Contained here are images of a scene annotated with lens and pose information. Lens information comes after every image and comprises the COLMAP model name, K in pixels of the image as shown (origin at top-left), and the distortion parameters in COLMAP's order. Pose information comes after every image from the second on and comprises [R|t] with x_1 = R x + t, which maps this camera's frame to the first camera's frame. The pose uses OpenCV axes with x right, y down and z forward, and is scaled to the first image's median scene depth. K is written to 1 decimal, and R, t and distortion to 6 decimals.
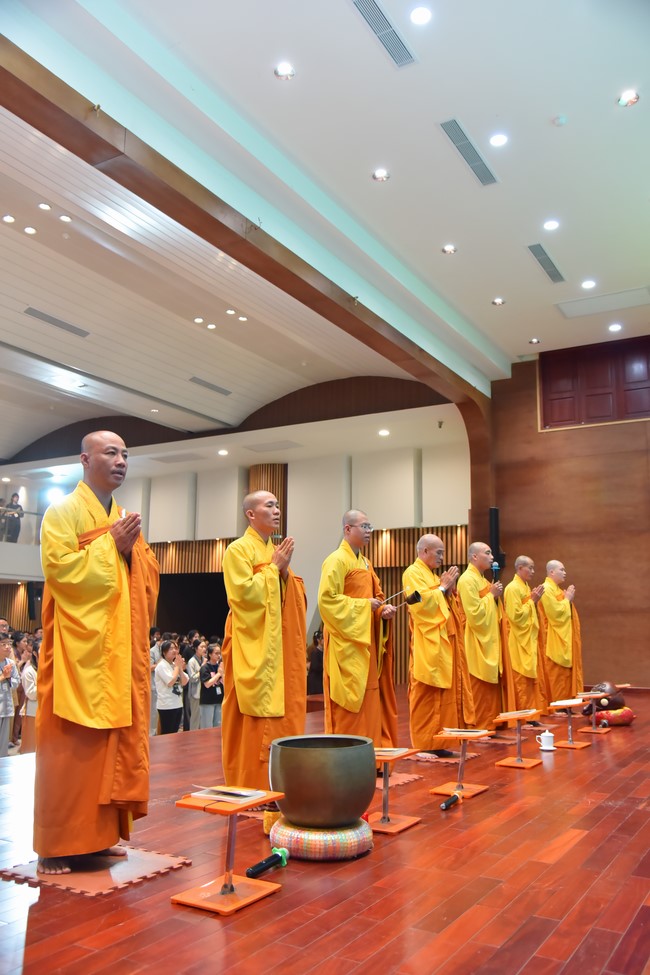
lens RADIAL K [[807.7, 0, 325.0], [0, 807.7, 487.5], [0, 0, 1]] dist [-0.020152, 0.011870]
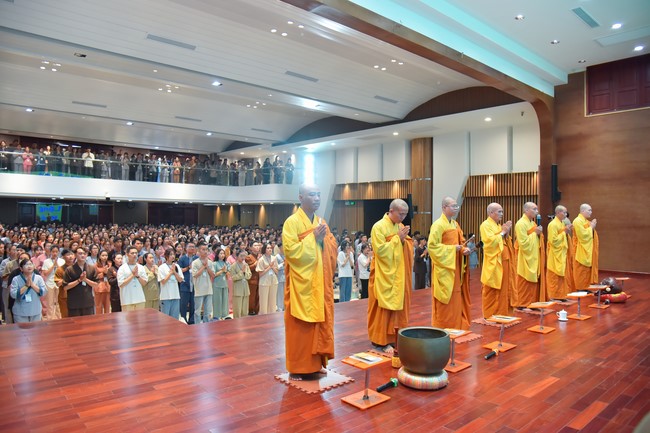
lens RADIAL K [[452.6, 0, 315.6], [0, 452.6, 211.2], [0, 0, 1]] dist [-0.105177, 0.058334]
pose [[0.948304, -0.004010, -0.317337, 0.031268], [0.054115, 0.987319, 0.149238, -0.045933], [0.312714, -0.158696, 0.936496, -0.028523]]
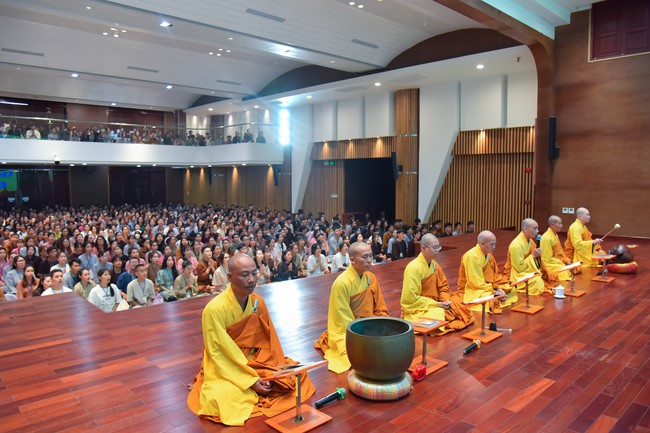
lens RADIAL K [[479.5, 0, 325.0], [0, 479.5, 216.5], [0, 0, 1]] dist [-0.100240, 0.056008]
pose [[0.962845, 0.008926, -0.269906, 0.042558], [0.058332, 0.968985, 0.240137, -0.031156], [0.263678, -0.246959, 0.932462, 0.043711]]
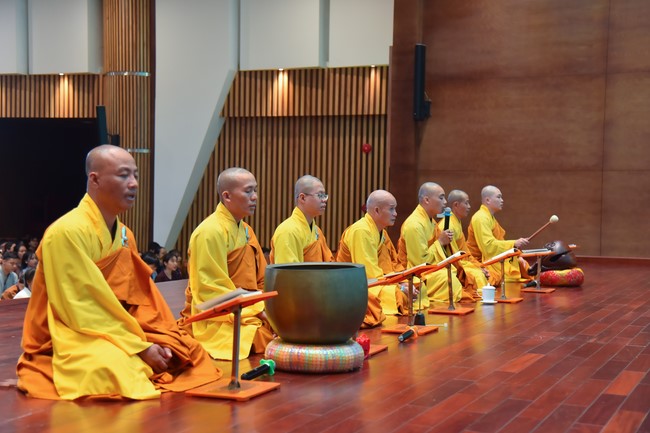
lens RADIAL K [[1044.1, 0, 325.0], [0, 1044.1, 216.5], [0, 0, 1]] dist [0.301716, 0.048148]
pose [[0.989894, 0.005281, 0.141714, -0.043425], [-0.031602, 0.982392, 0.184141, 0.002229], [-0.138246, -0.186759, 0.972630, -0.077163]]
